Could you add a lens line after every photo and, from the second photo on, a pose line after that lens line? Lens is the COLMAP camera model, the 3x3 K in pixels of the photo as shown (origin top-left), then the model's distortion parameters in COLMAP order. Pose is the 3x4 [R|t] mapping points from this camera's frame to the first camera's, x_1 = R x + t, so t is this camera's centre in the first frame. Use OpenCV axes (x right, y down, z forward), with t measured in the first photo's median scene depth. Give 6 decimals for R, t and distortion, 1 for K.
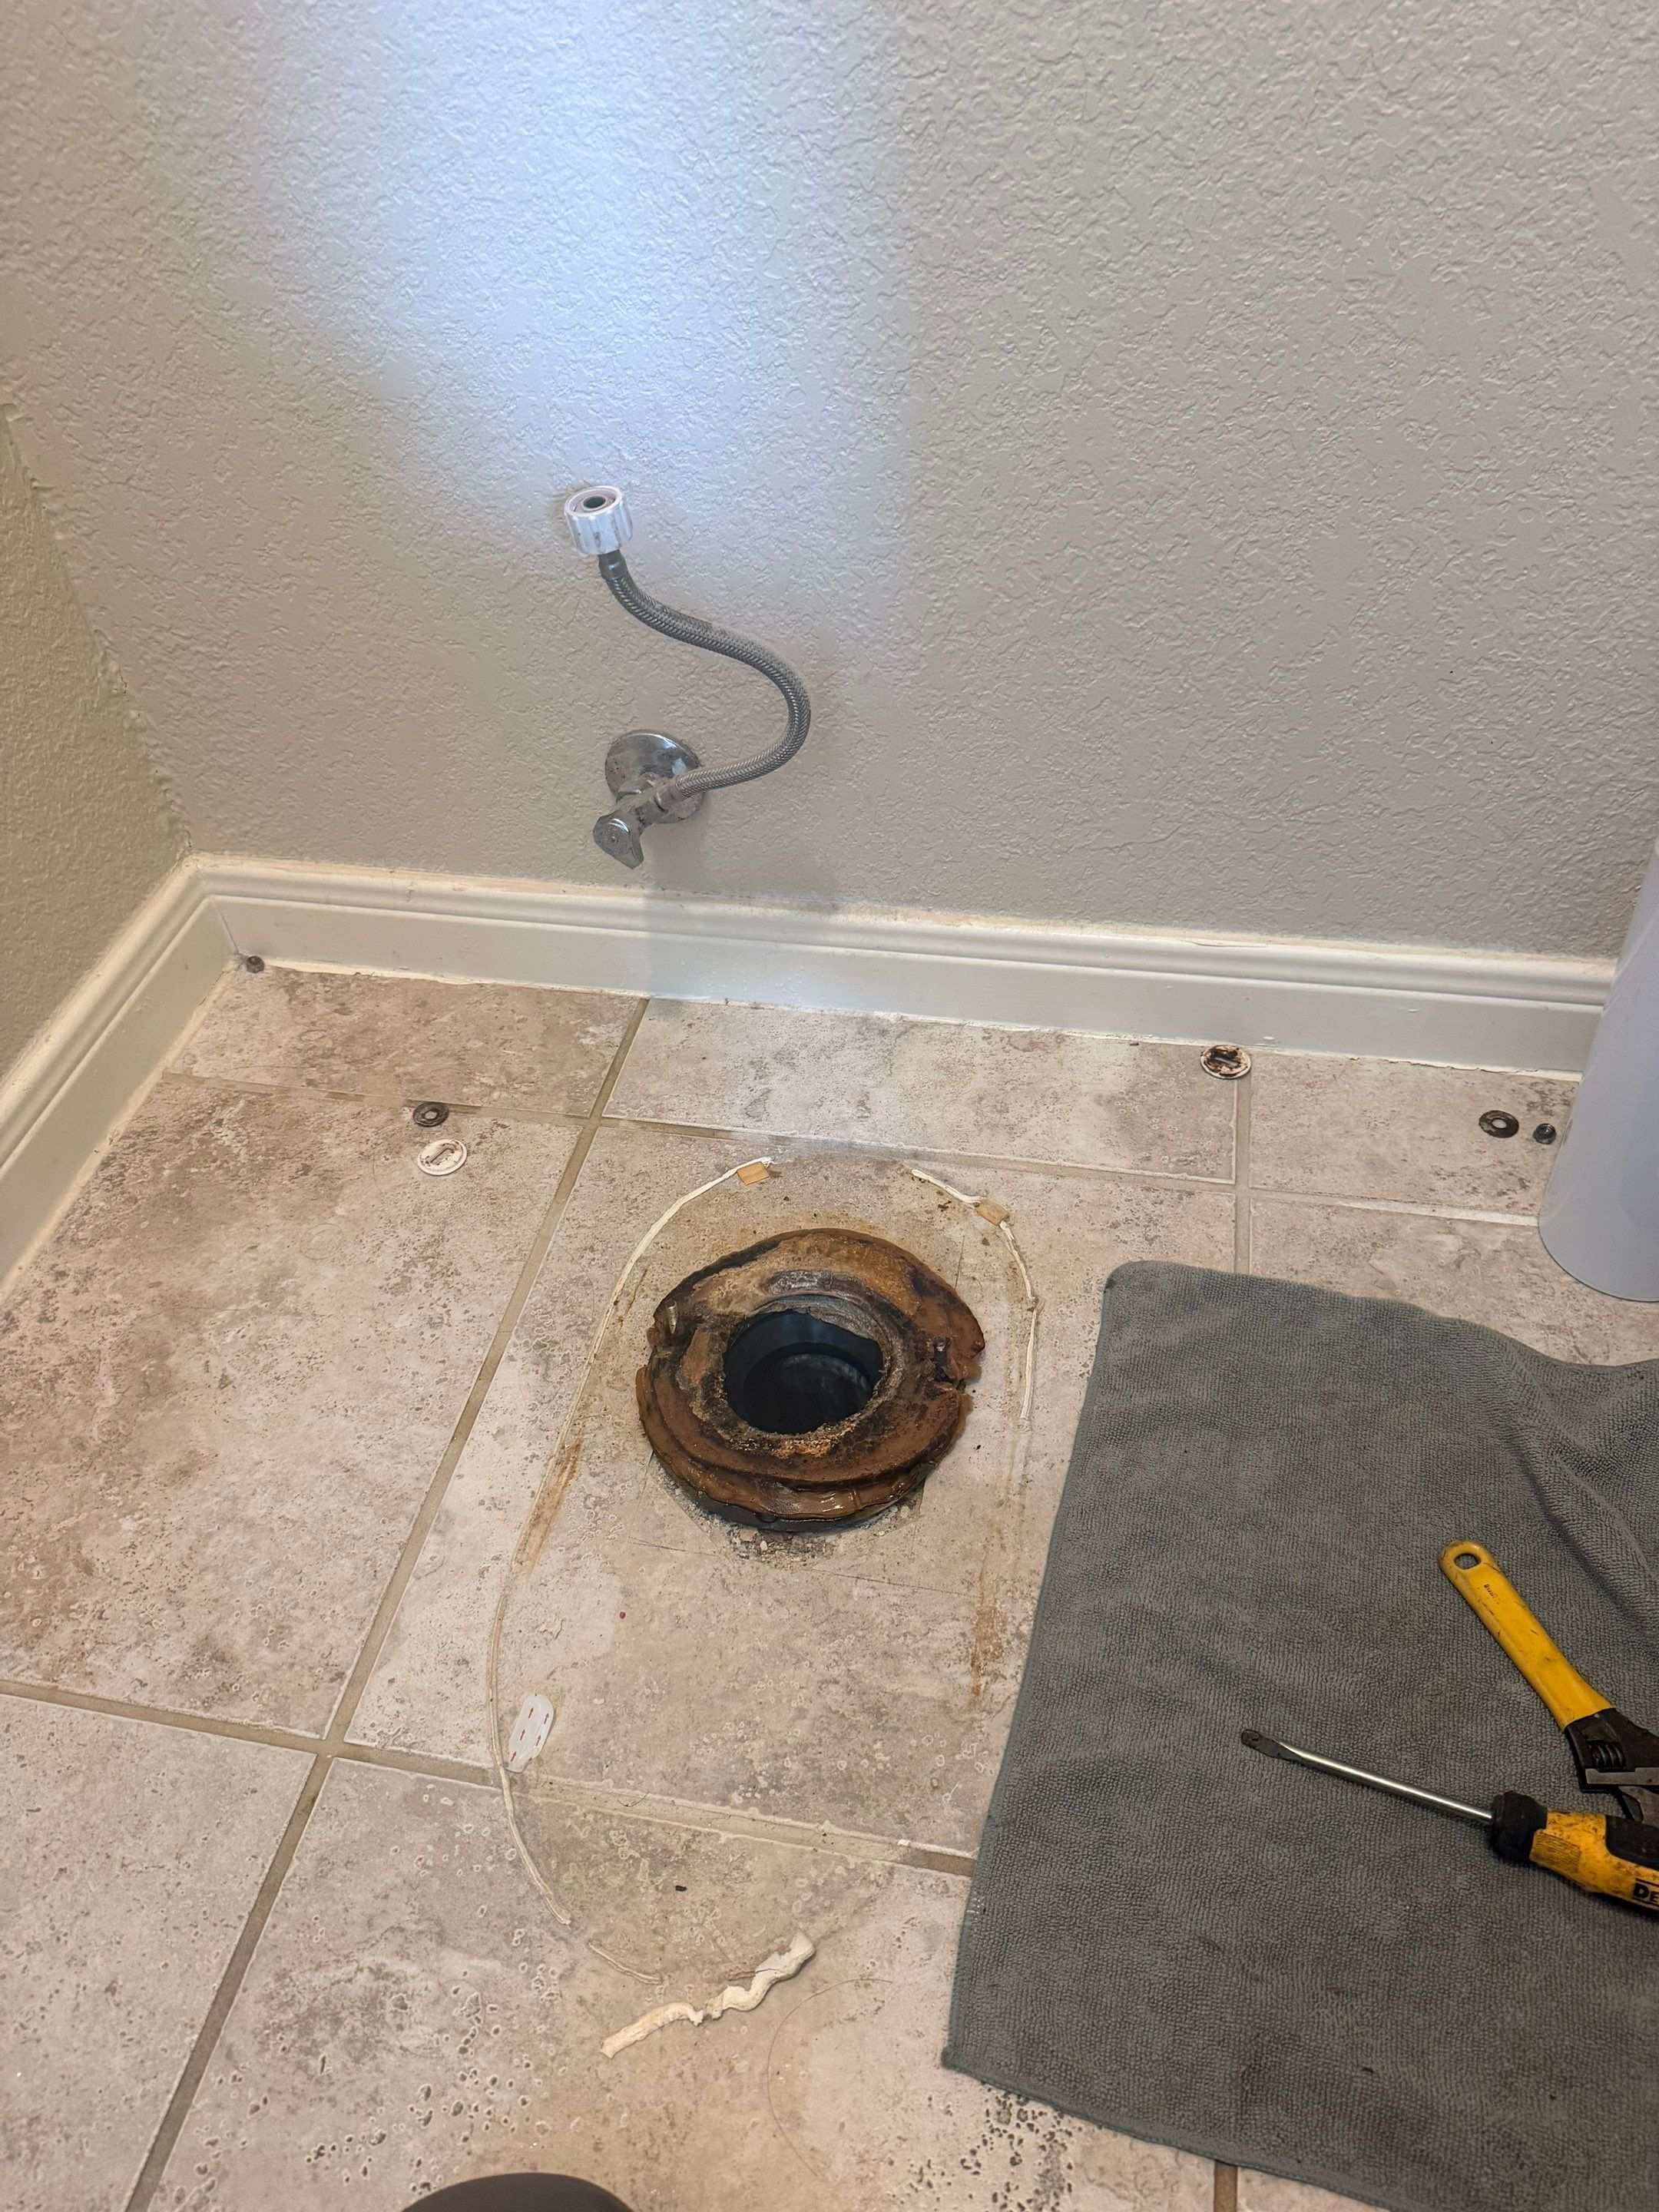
lens RADIAL K [[1550.4, 0, 829.5], [0, 1550.4, 1106.0], [0, 0, 1]] dist [0.104541, -0.088822]
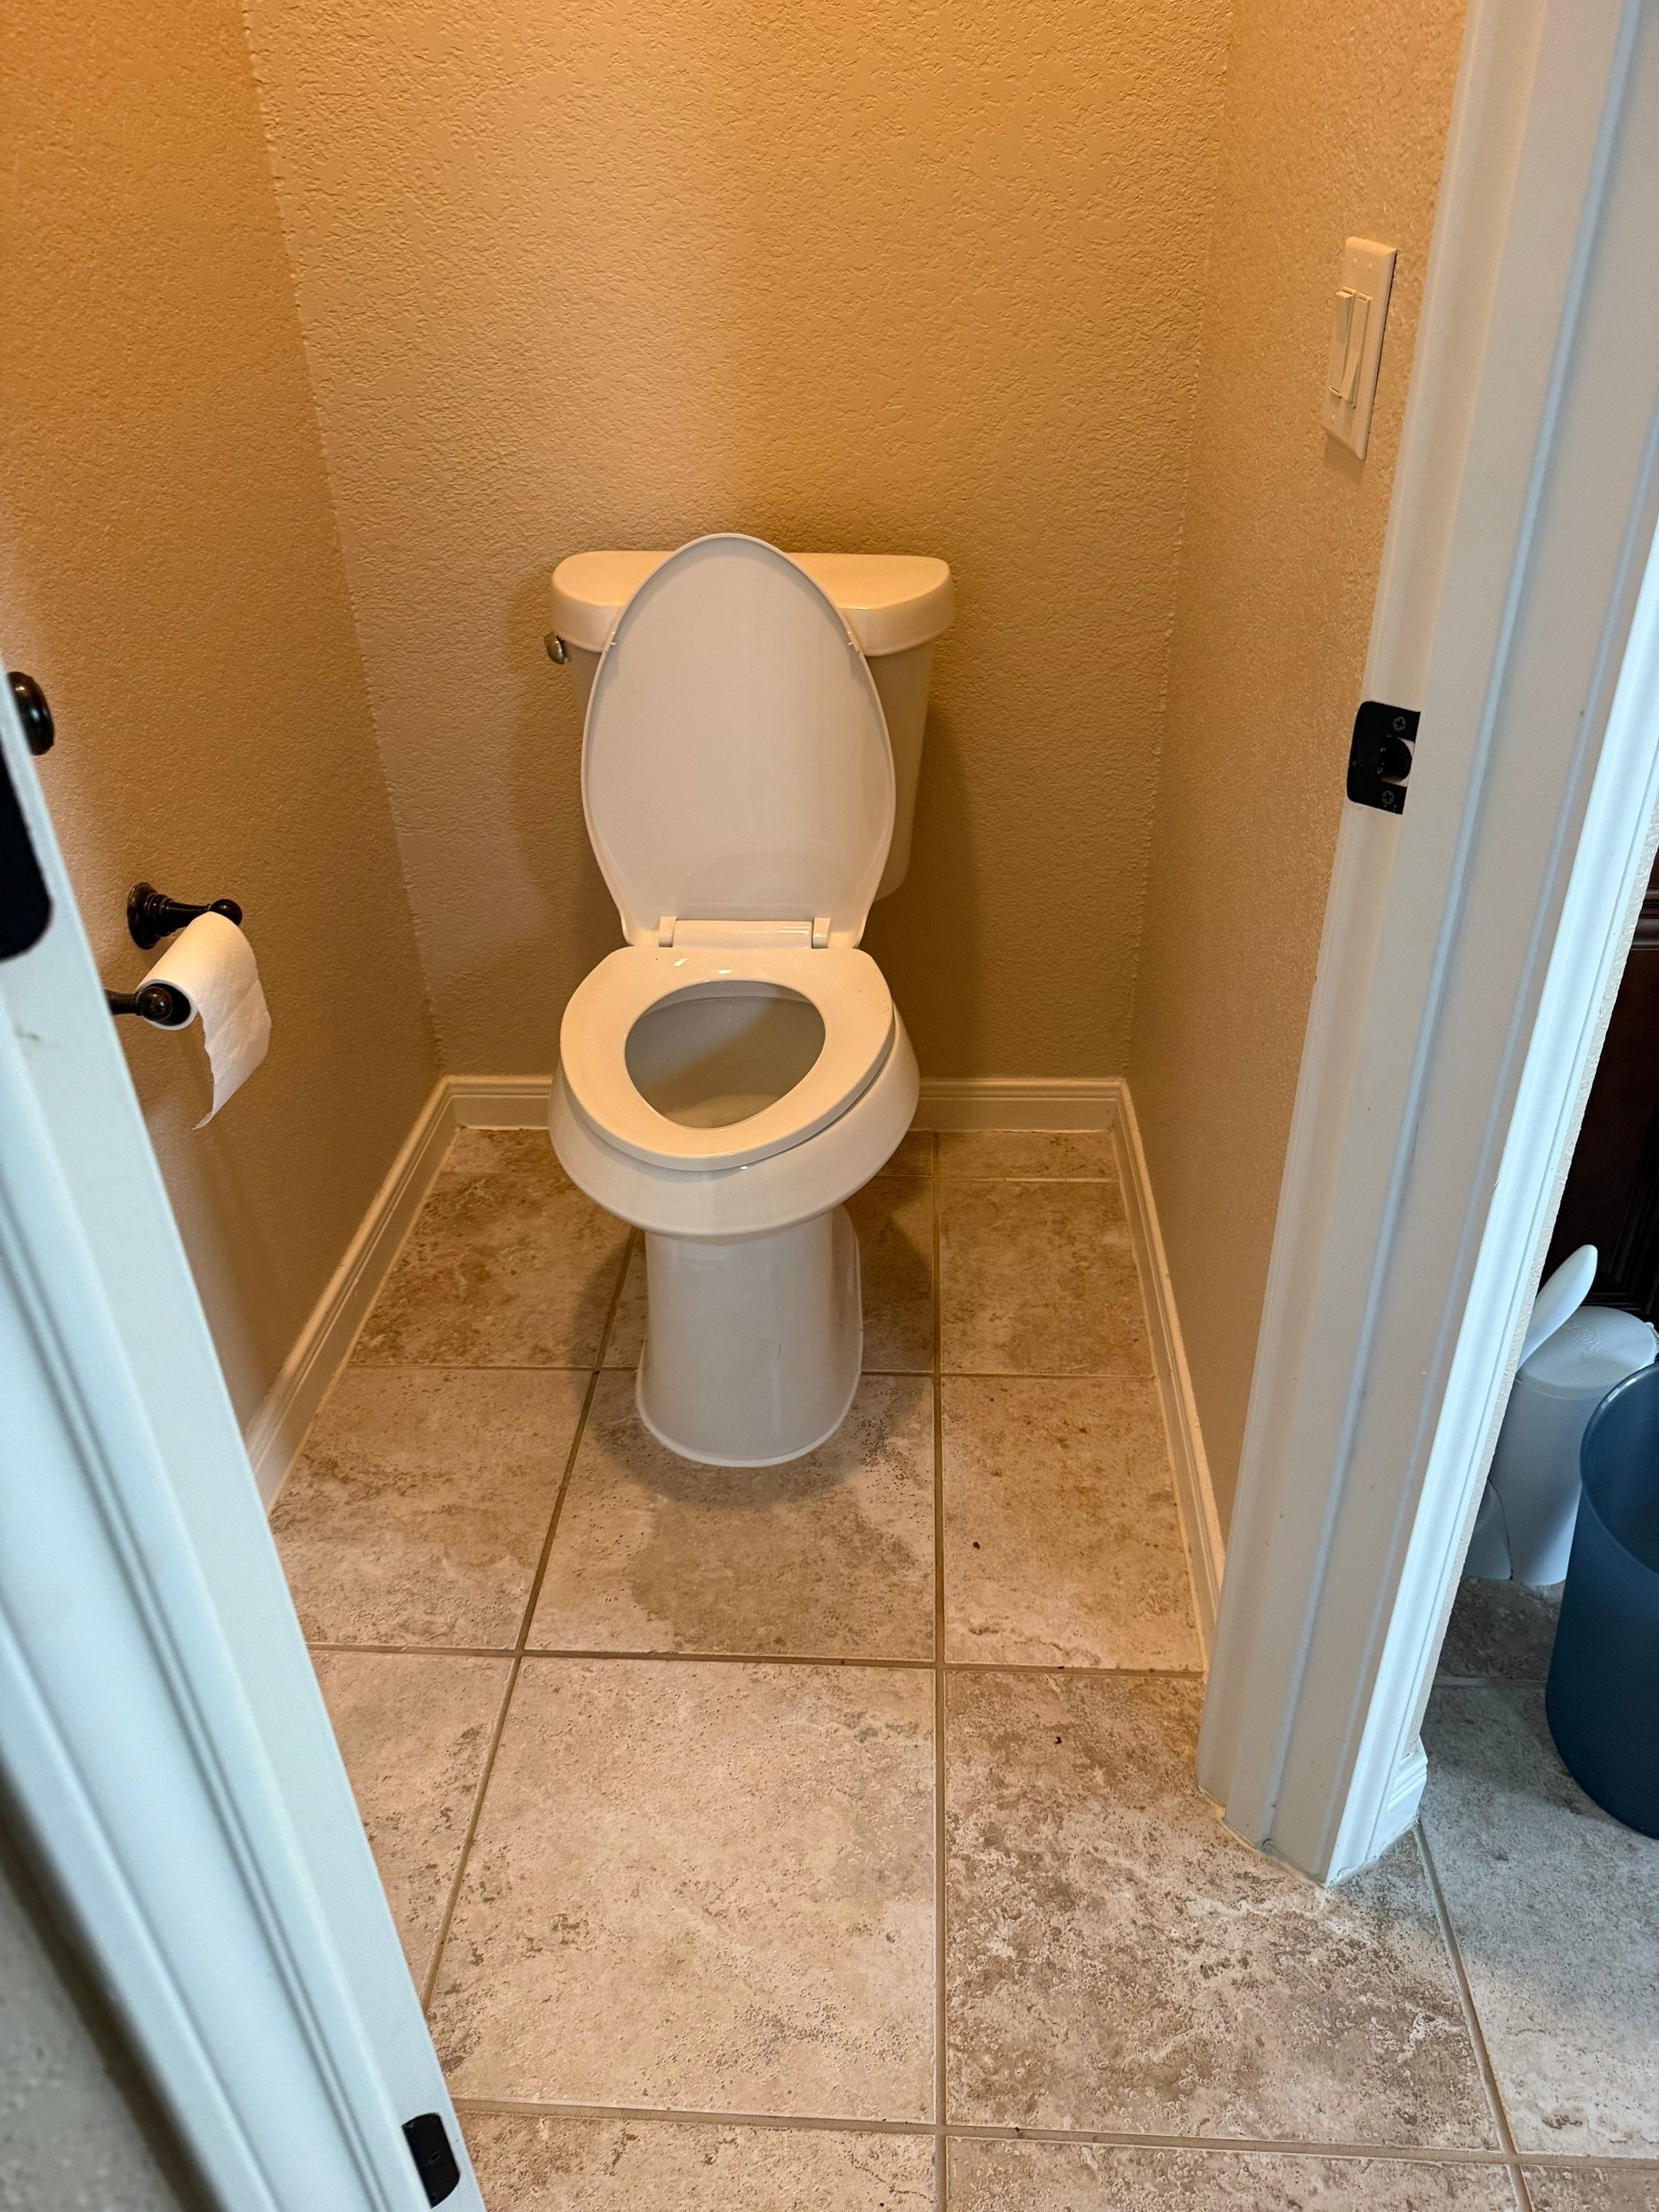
lens RADIAL K [[1550.4, 0, 829.5], [0, 1550.4, 1106.0], [0, 0, 1]] dist [0.104541, -0.088822]
pose [[0.990004, -0.039772, 0.135318, -0.205509], [0.071119, 0.969285, -0.235431, 0.474498], [-0.121798, 0.242701, 0.962425, -1.241310]]
